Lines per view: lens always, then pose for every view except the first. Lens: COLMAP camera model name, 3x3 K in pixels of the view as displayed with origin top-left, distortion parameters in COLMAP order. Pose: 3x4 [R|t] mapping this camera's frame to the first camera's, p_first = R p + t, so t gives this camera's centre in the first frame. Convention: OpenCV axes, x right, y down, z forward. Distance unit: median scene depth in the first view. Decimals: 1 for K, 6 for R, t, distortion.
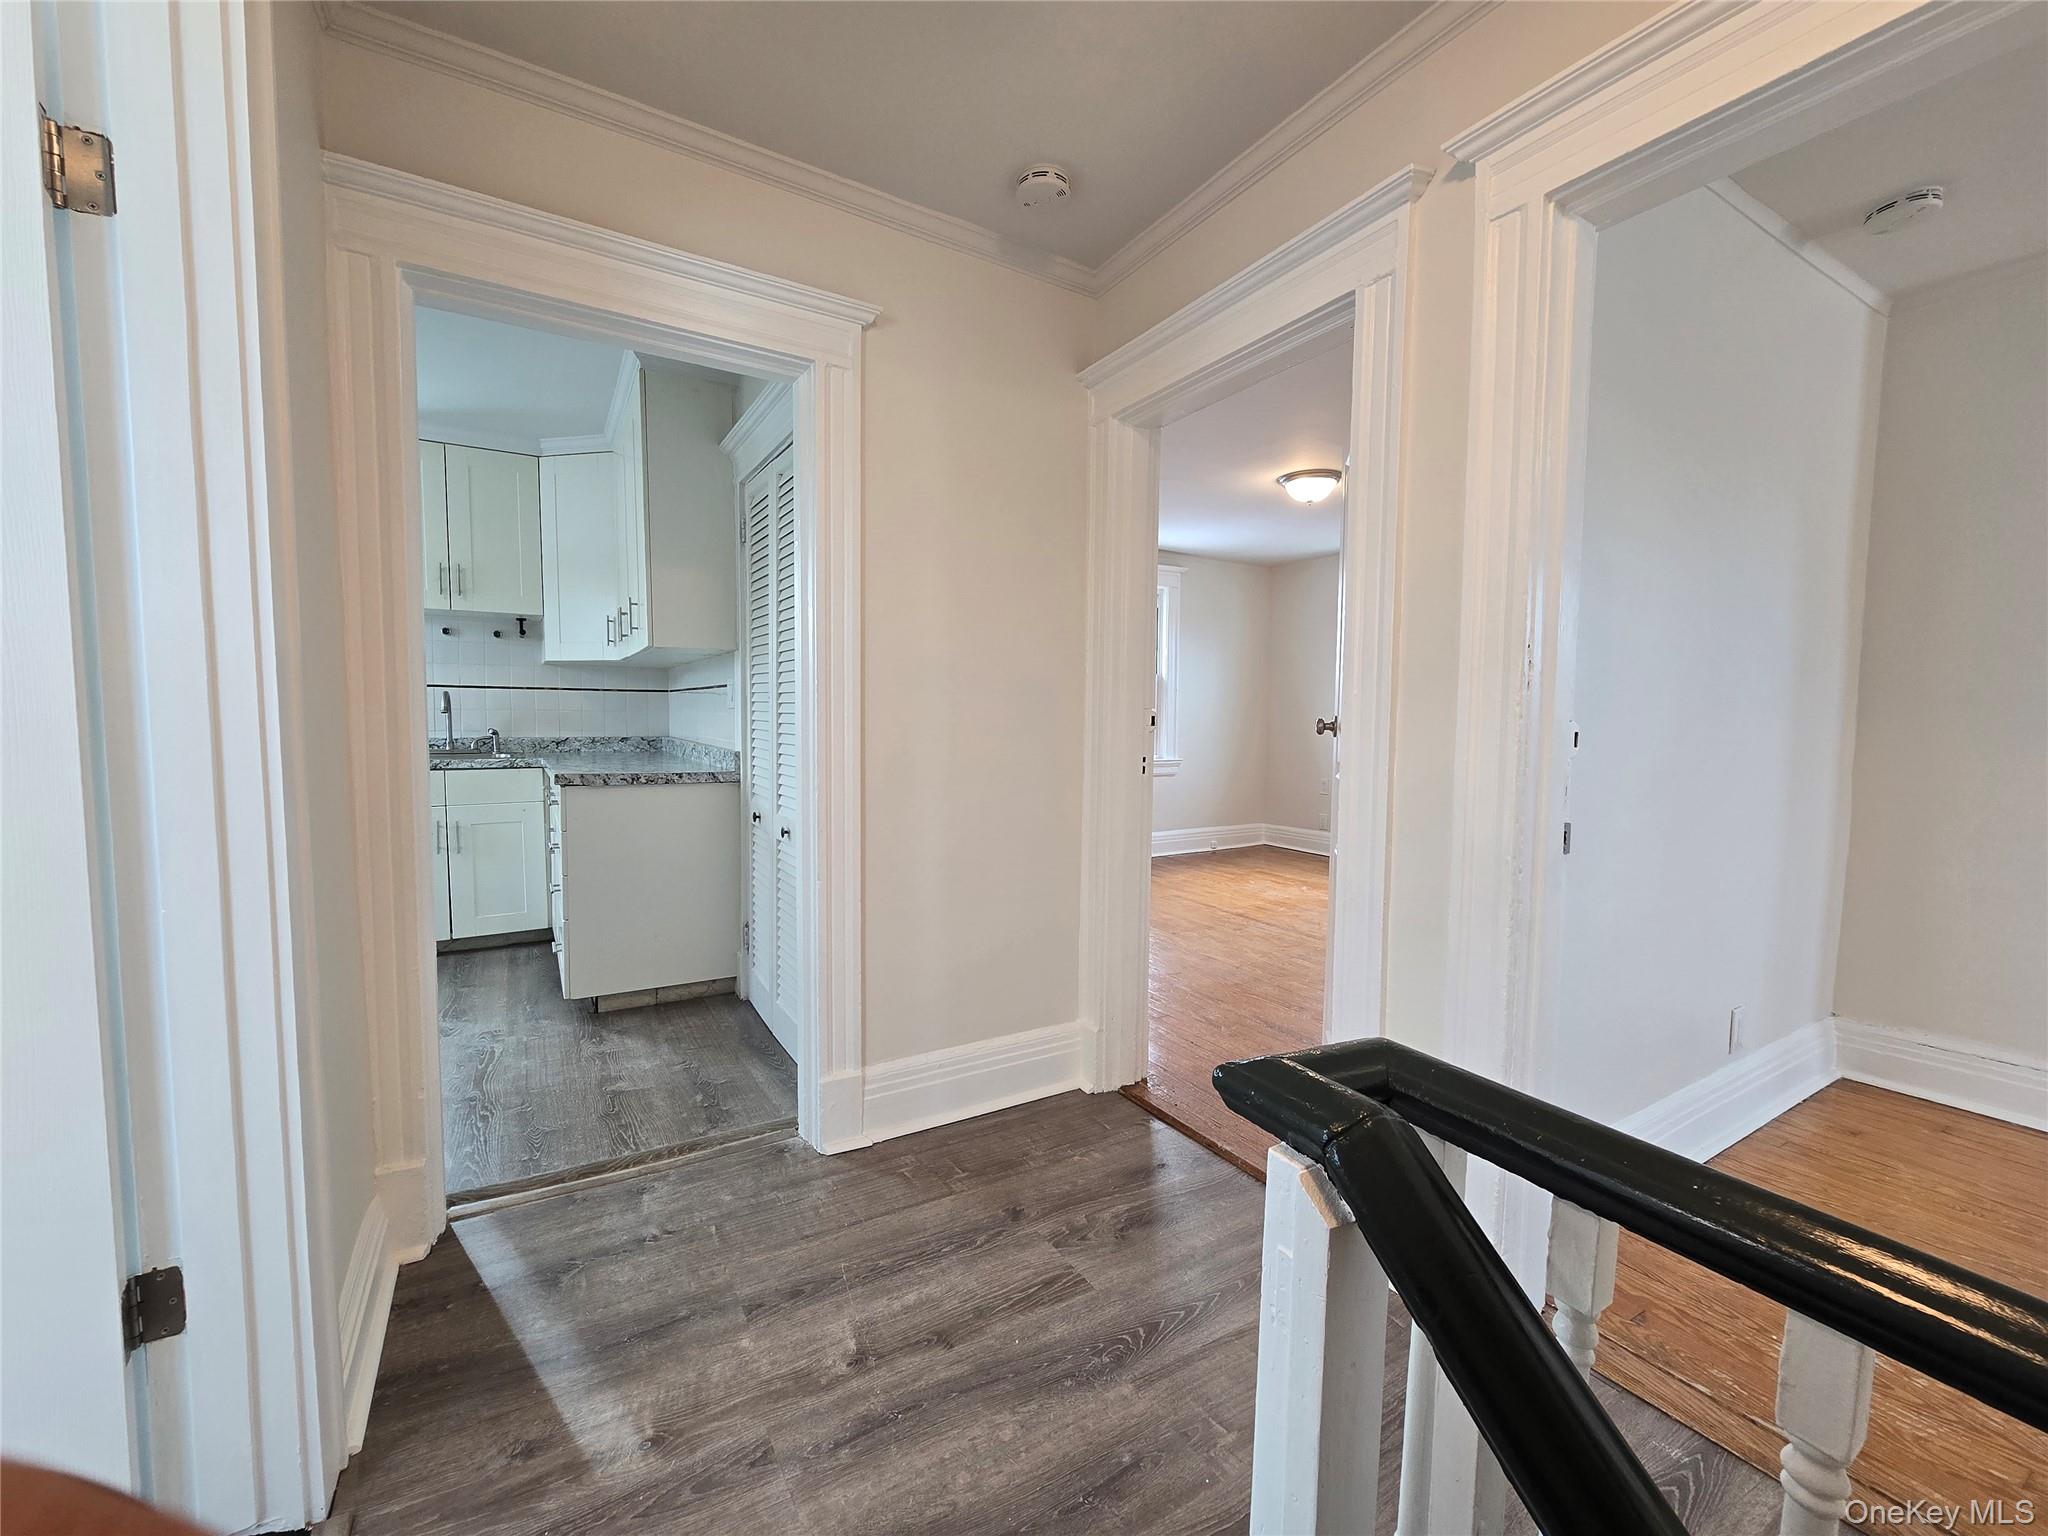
lens RADIAL K [[845.3, 0, 1020.8], [0, 845.3, 775.8], [0, 0, 1]] dist [-0.001654, 0.000171]
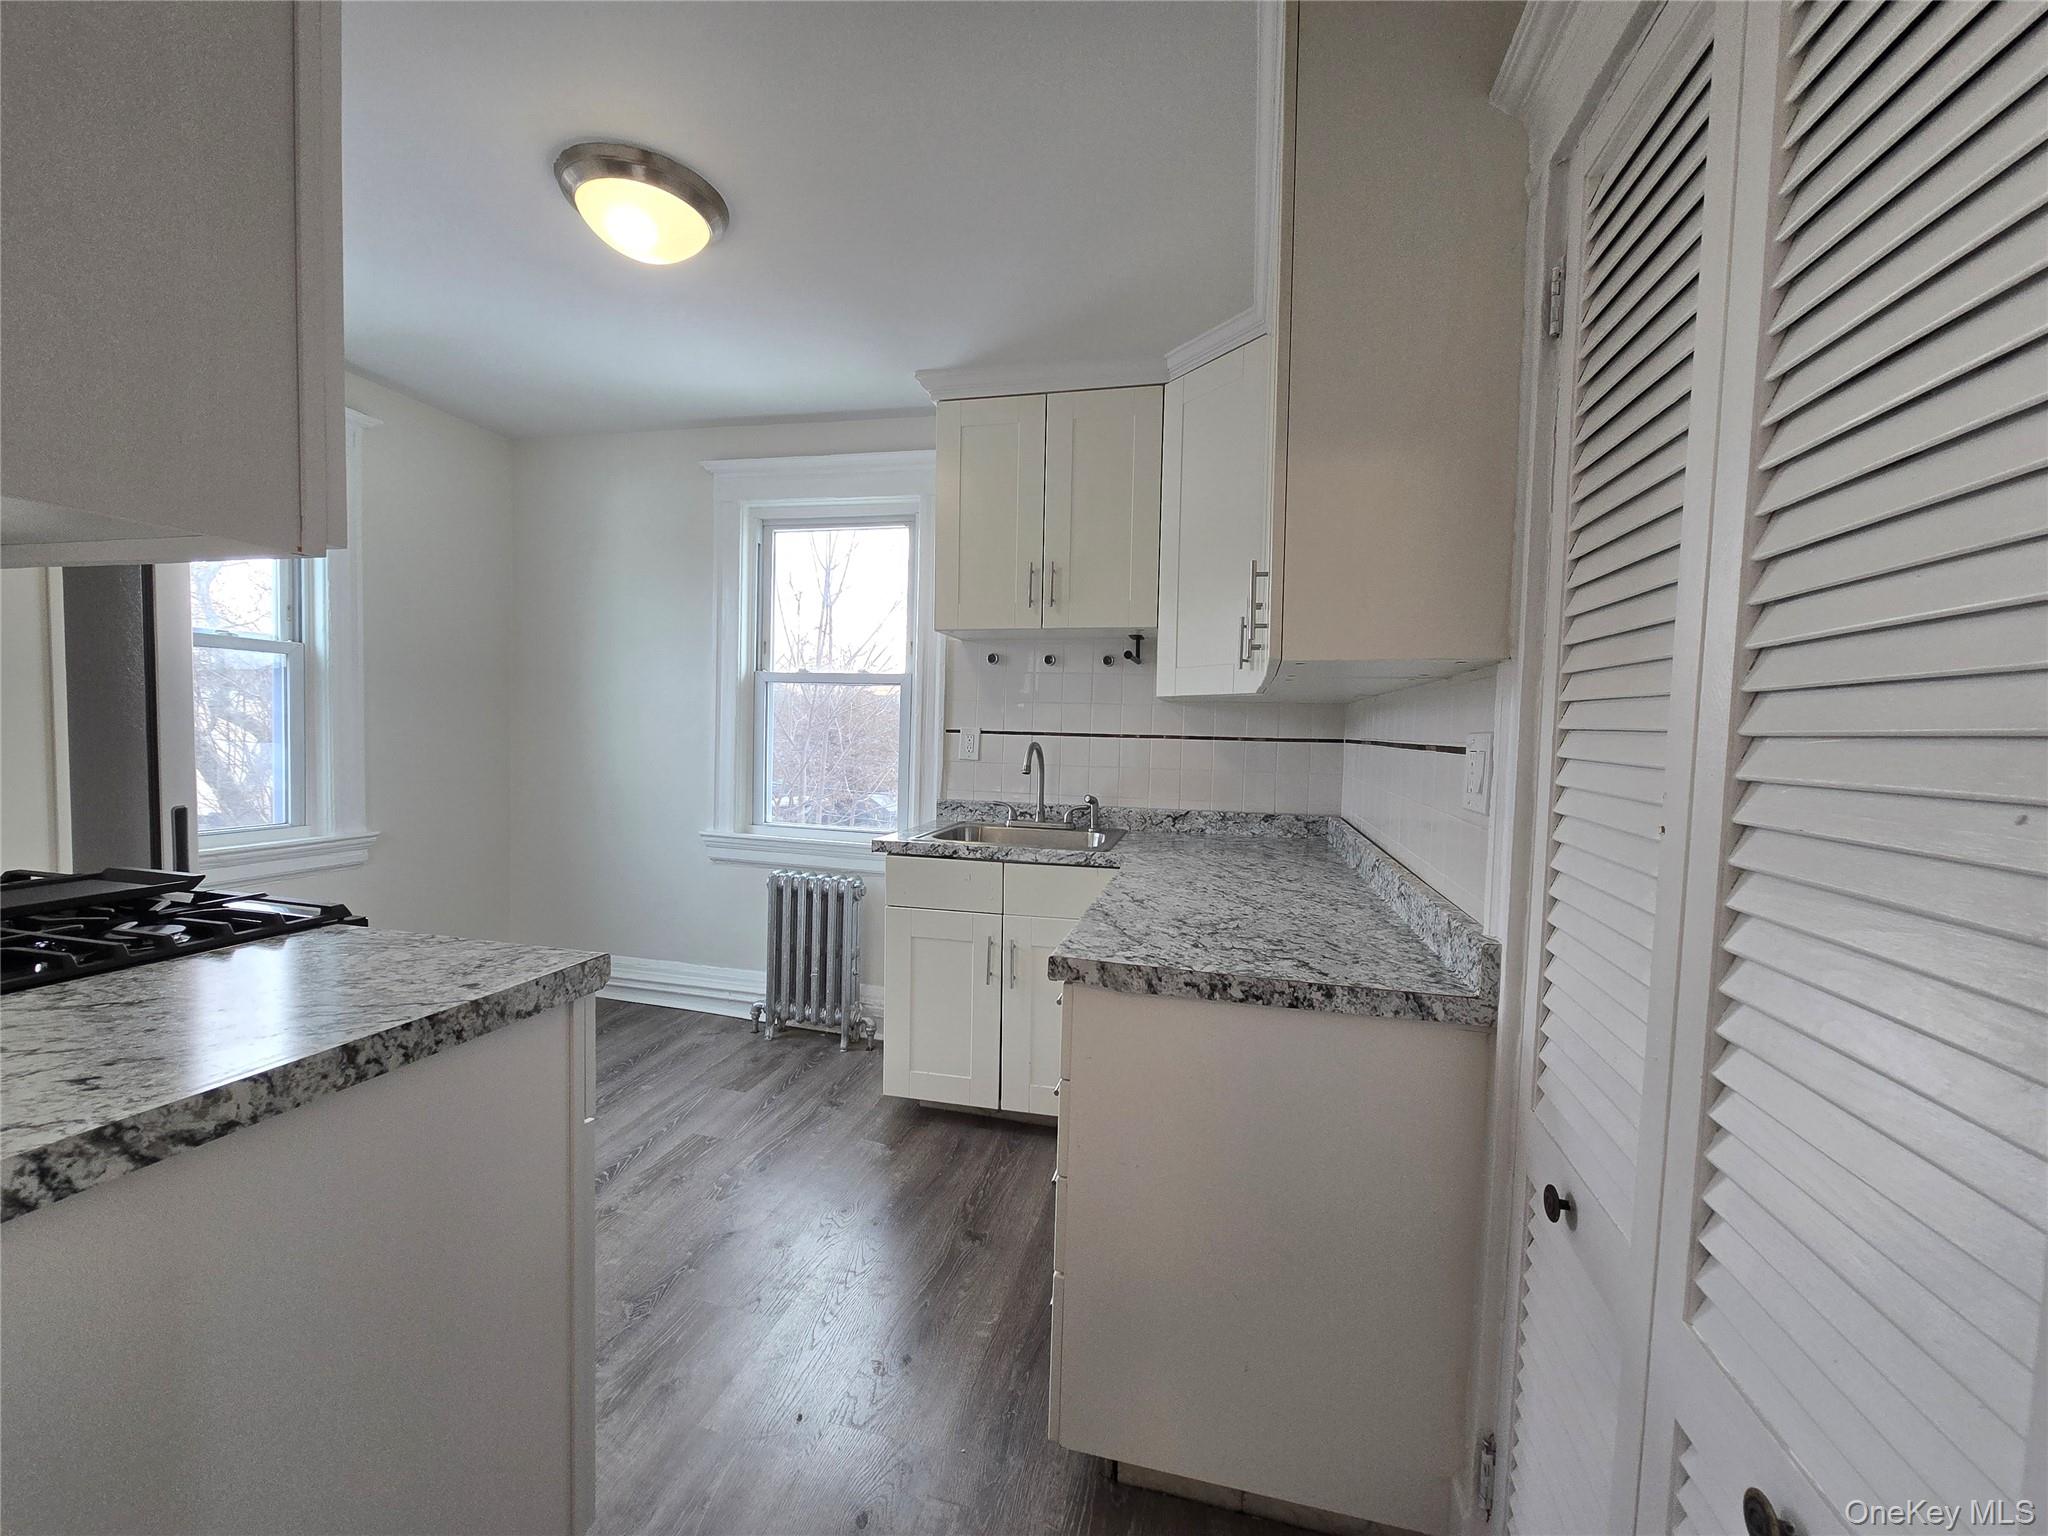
lens RADIAL K [[816.5, 0, 1030.0], [0, 816.5, 770.6], [0, 0, 1]] dist [-0.001499, 0.000218]
pose [[0.706711, 0.040261, -0.706356, -0.189646], [-0.065261, 0.997833, -0.008420, -0.069358], [0.704486, 0.052048, 0.707807, 0.501349]]
